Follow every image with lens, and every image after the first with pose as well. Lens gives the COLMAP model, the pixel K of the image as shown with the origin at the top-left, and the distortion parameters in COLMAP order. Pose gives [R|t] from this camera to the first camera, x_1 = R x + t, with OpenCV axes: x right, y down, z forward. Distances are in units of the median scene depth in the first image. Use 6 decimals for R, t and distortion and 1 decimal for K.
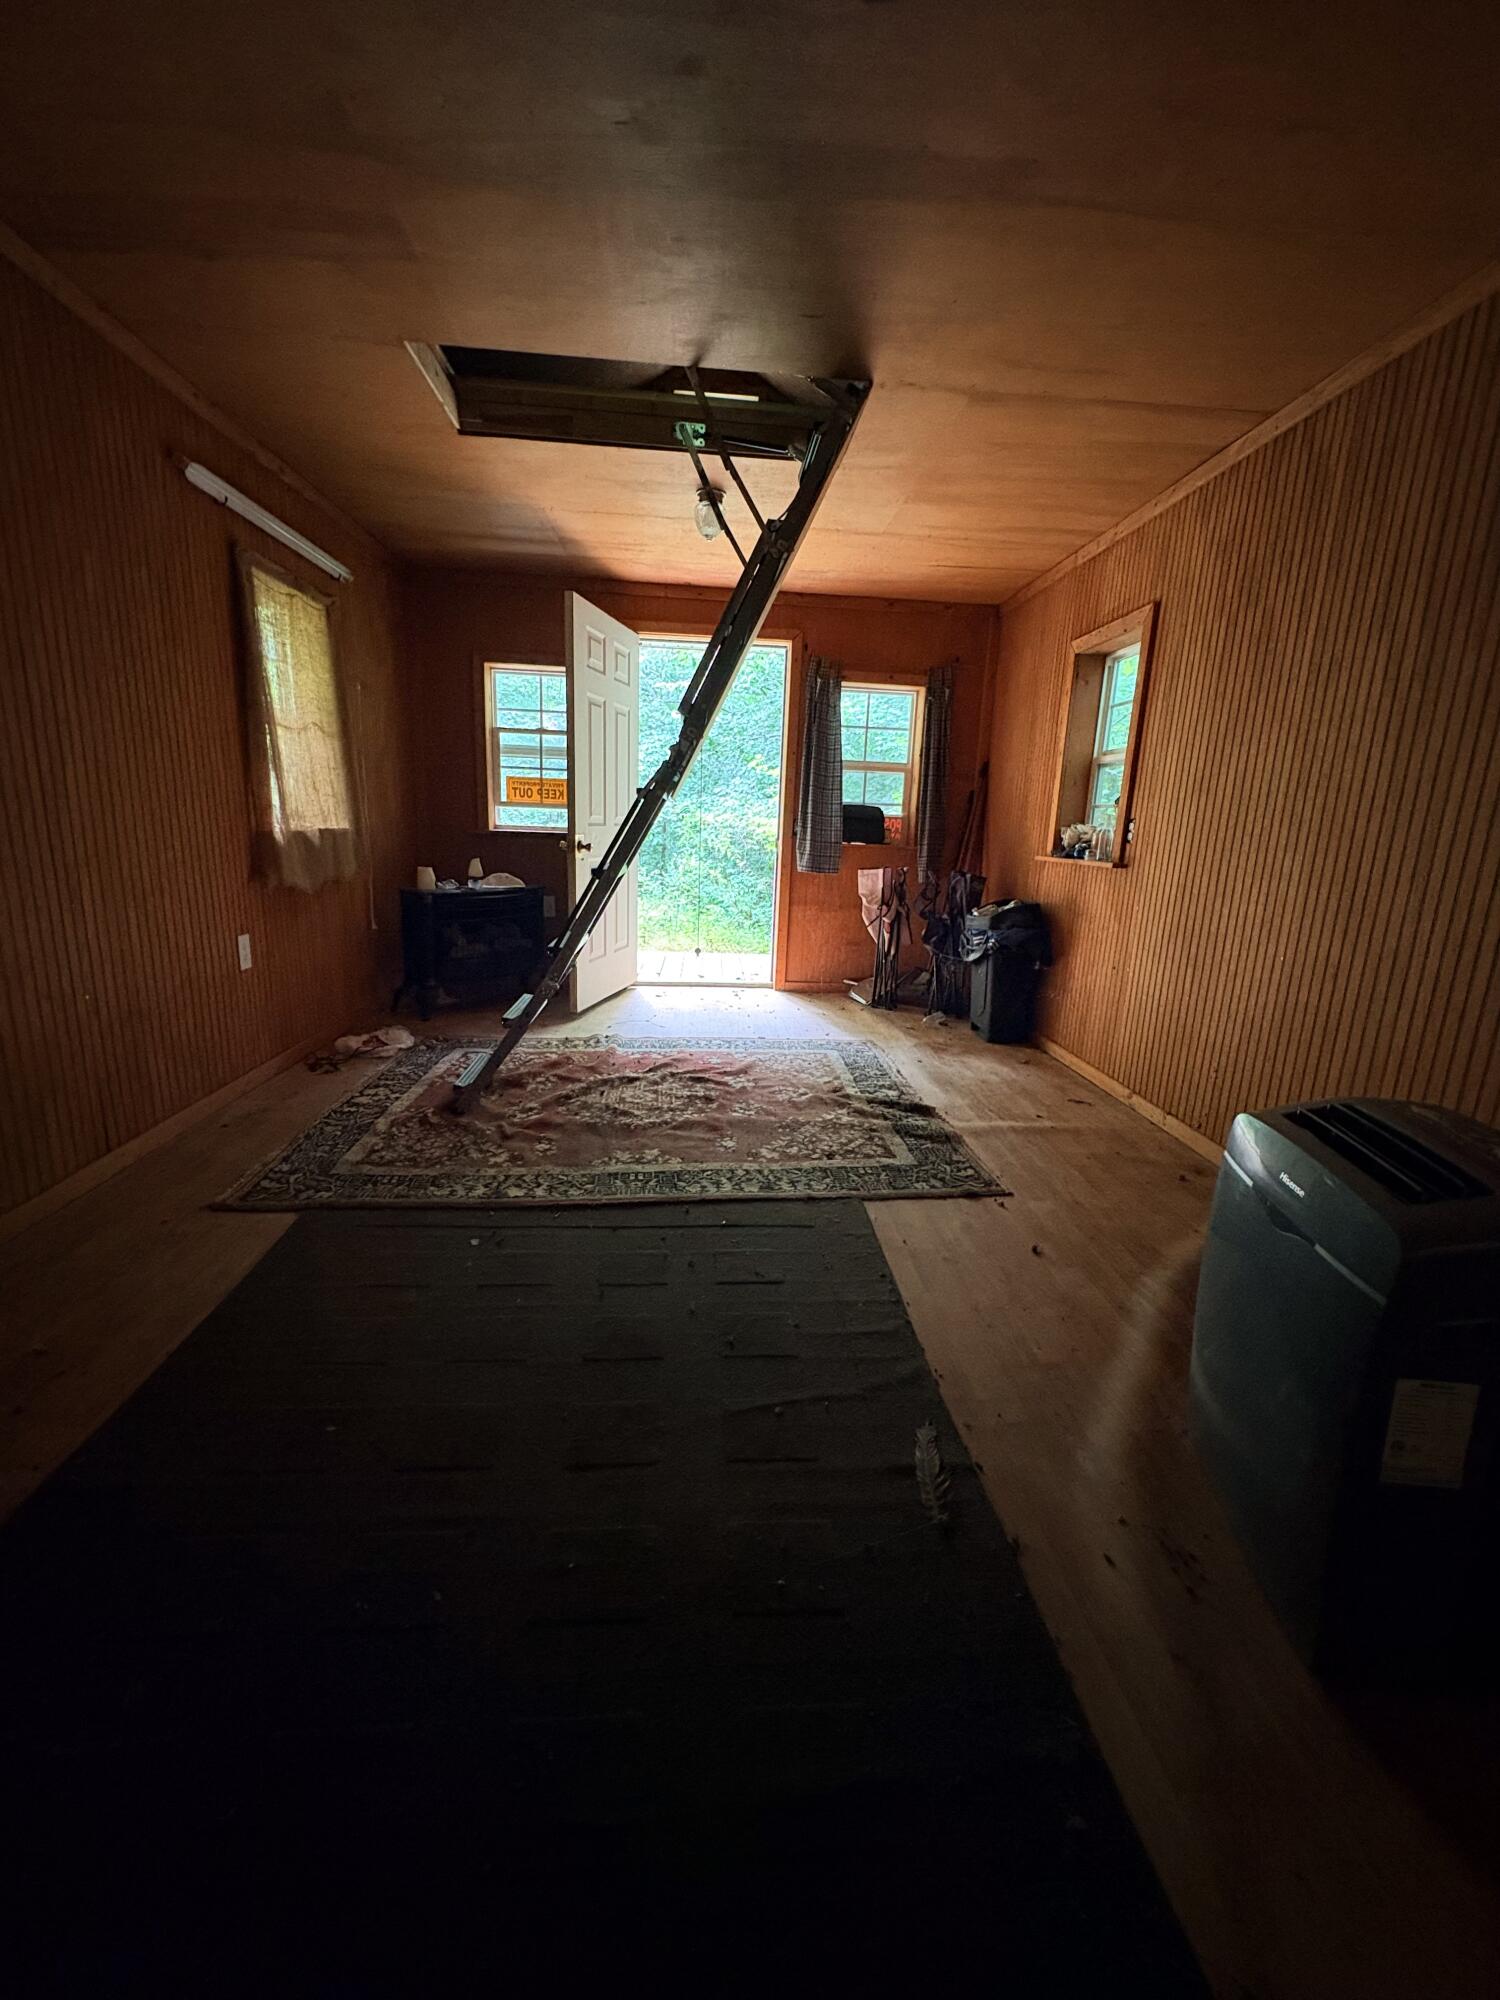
lens RADIAL K [[796.9, 0, 750.0], [0, 796.9, 1000.0], [0, 0, 1]] dist [0.000122, 0.000158]
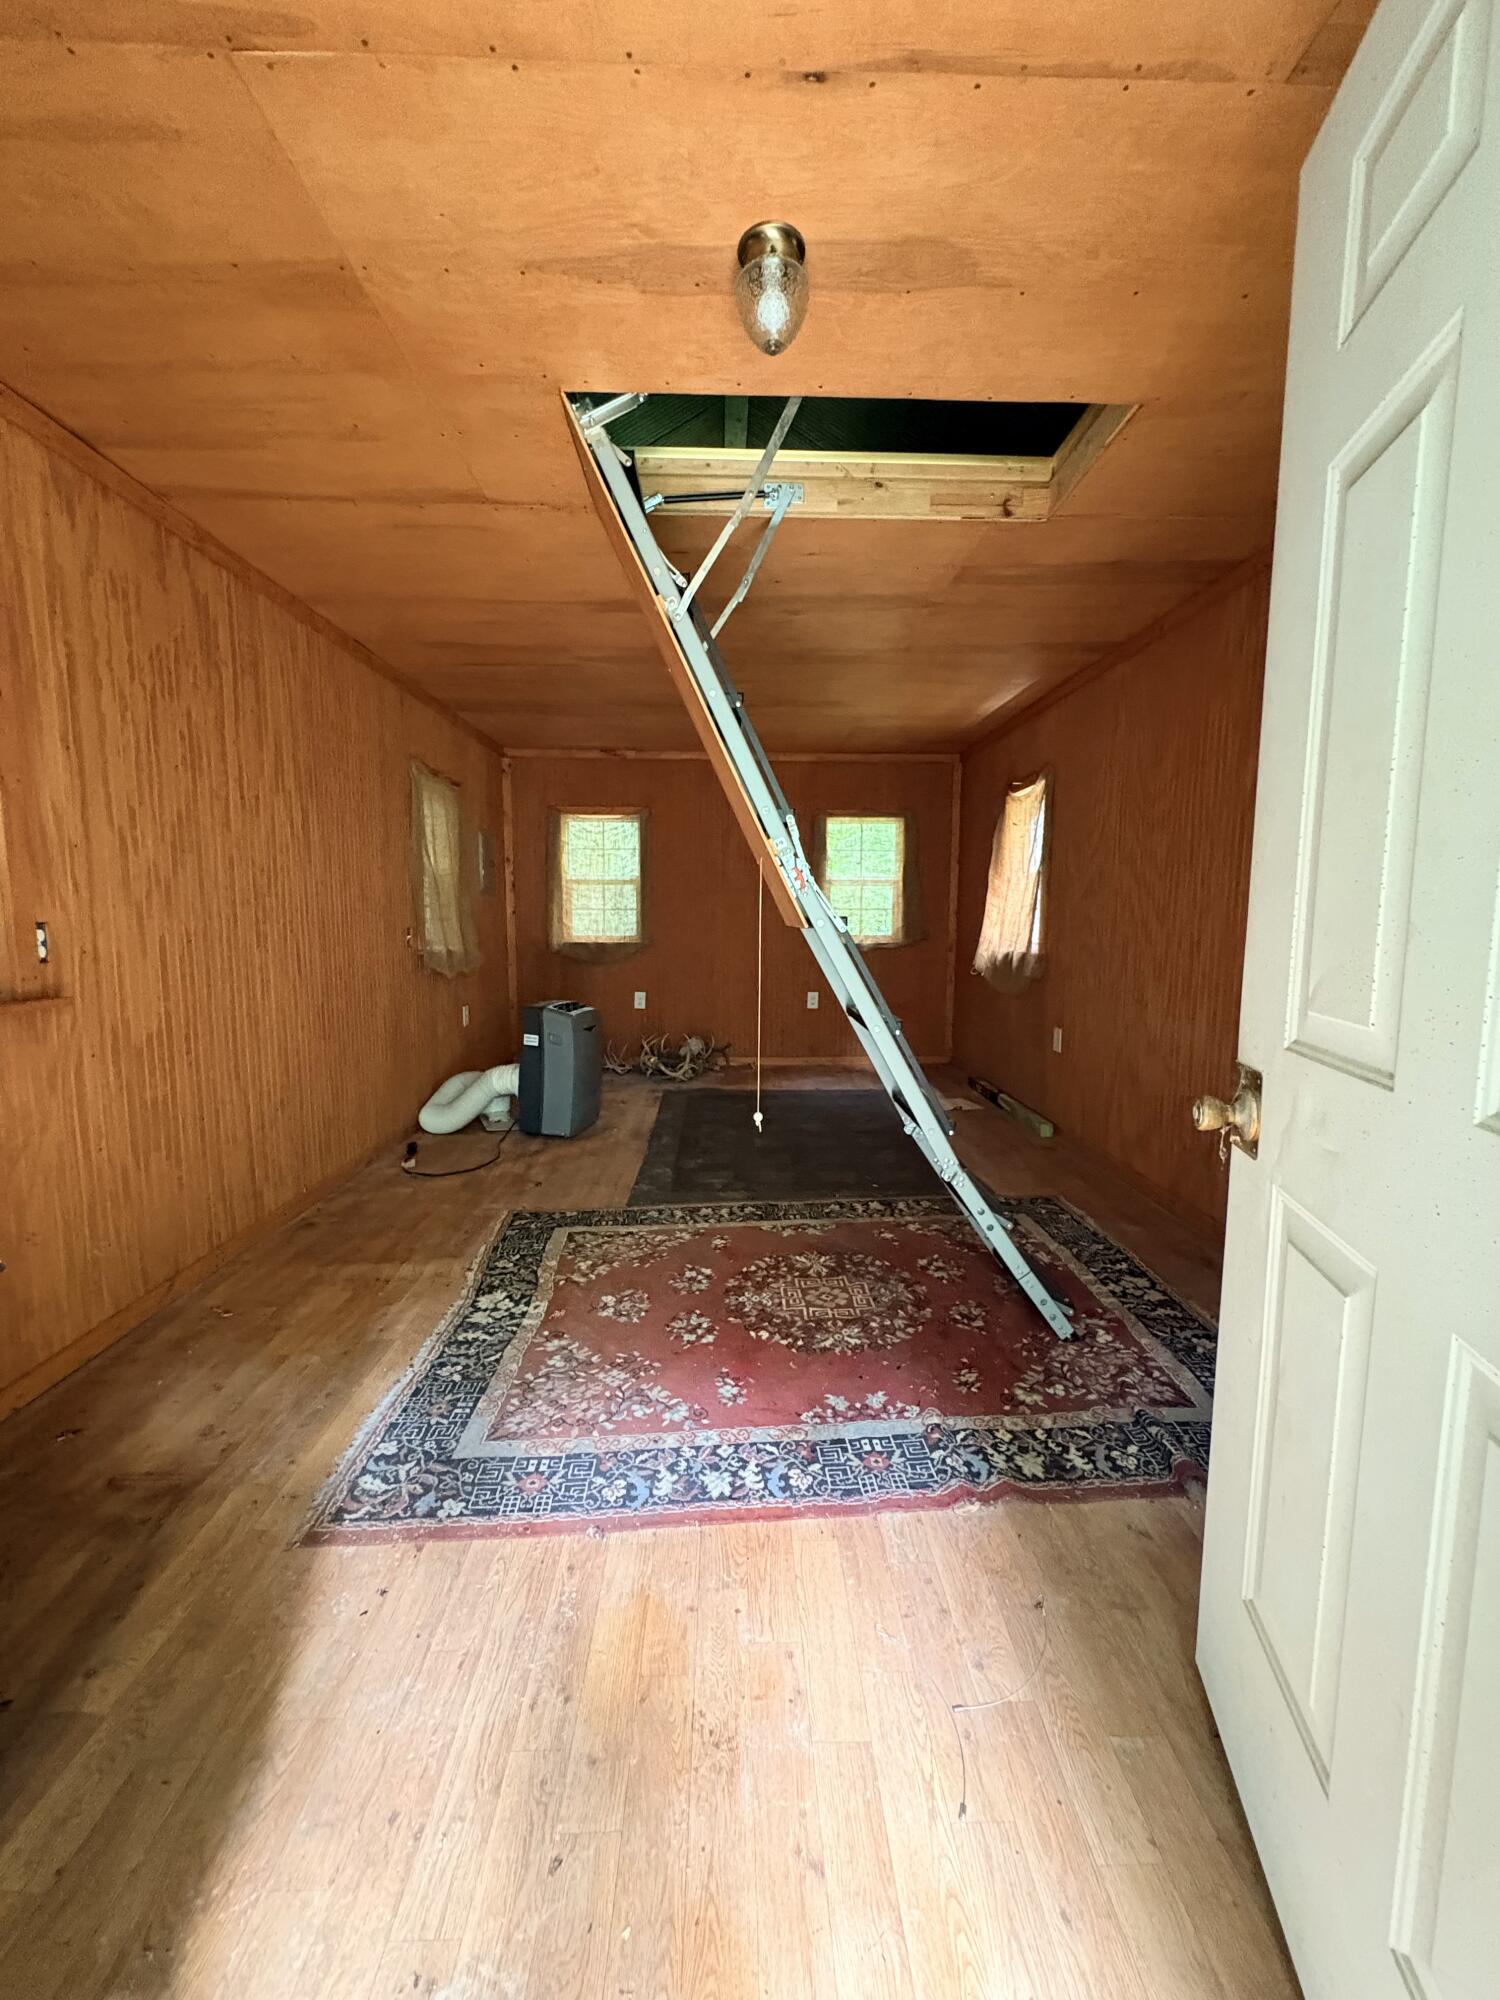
lens RADIAL K [[796.9, 0, 750.0], [0, 796.9, 1000.0], [0, 0, 1]] dist [0.000122, 0.000158]
pose [[-0.998456, -0.046256, 0.030743, -0.078036], [-0.033700, 0.944538, 0.326669, -0.429334], [-0.044149, 0.325129, -0.944639, 1.728203]]
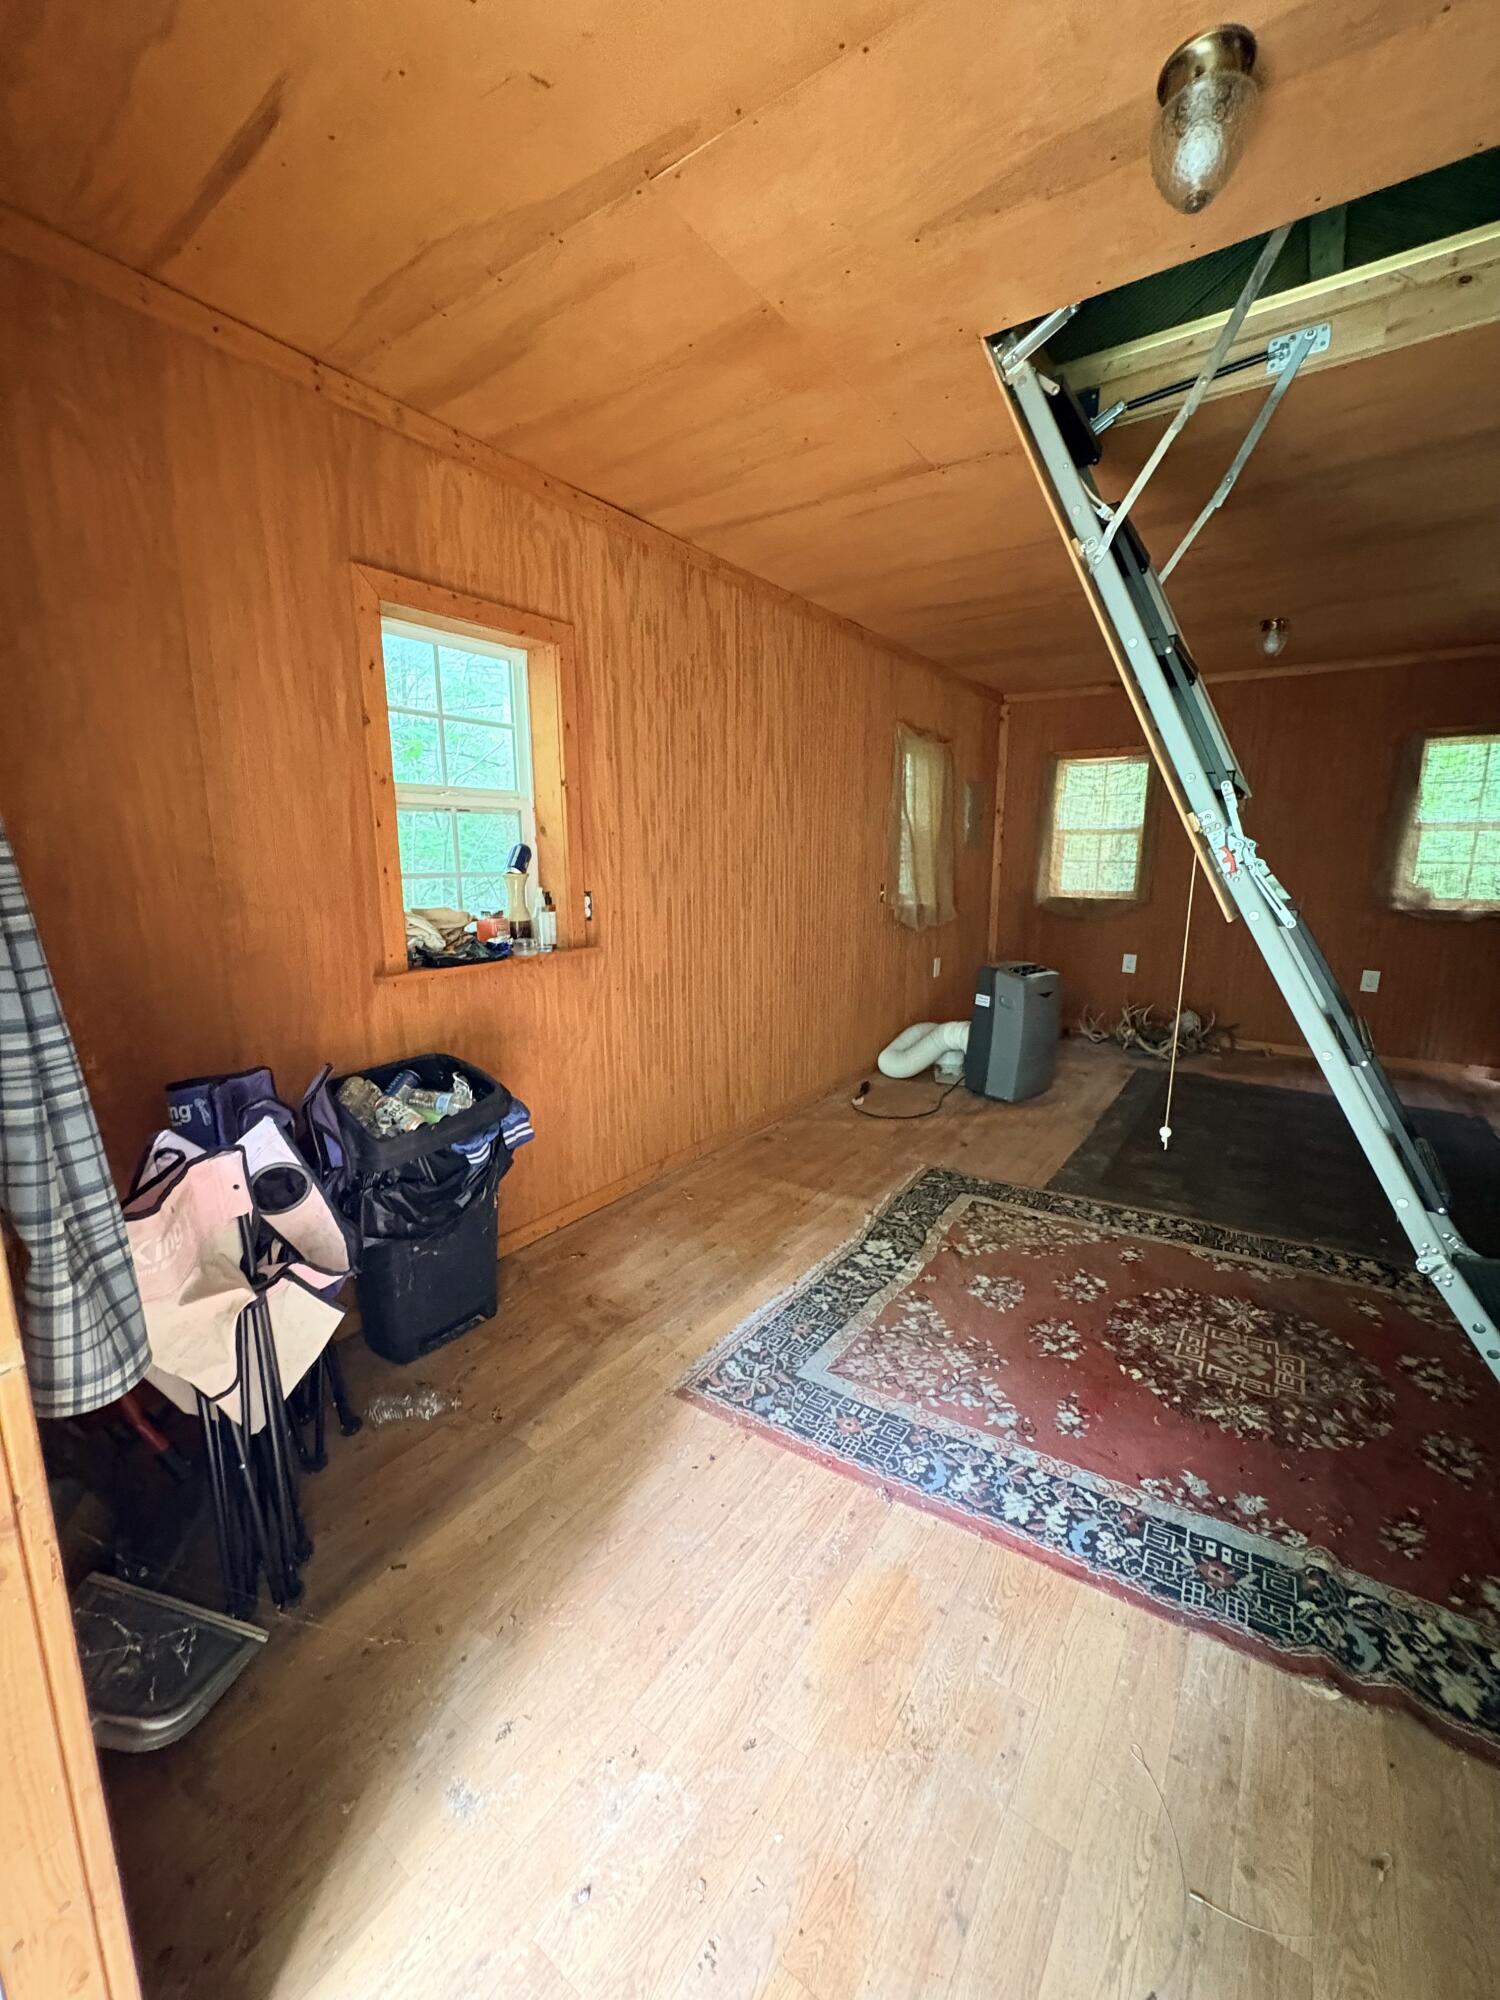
lens RADIAL K [[796.4, 0, 750.0], [0, 796.4, 1000.0], [0, 0, 1]] dist [0.001080, 0.000224]
pose [[-0.778896, -0.154074, 0.607933, -0.186815], [0.109296, 0.921172, 0.373493, -0.460435], [-0.617556, 0.357357, -0.700658, 1.677614]]
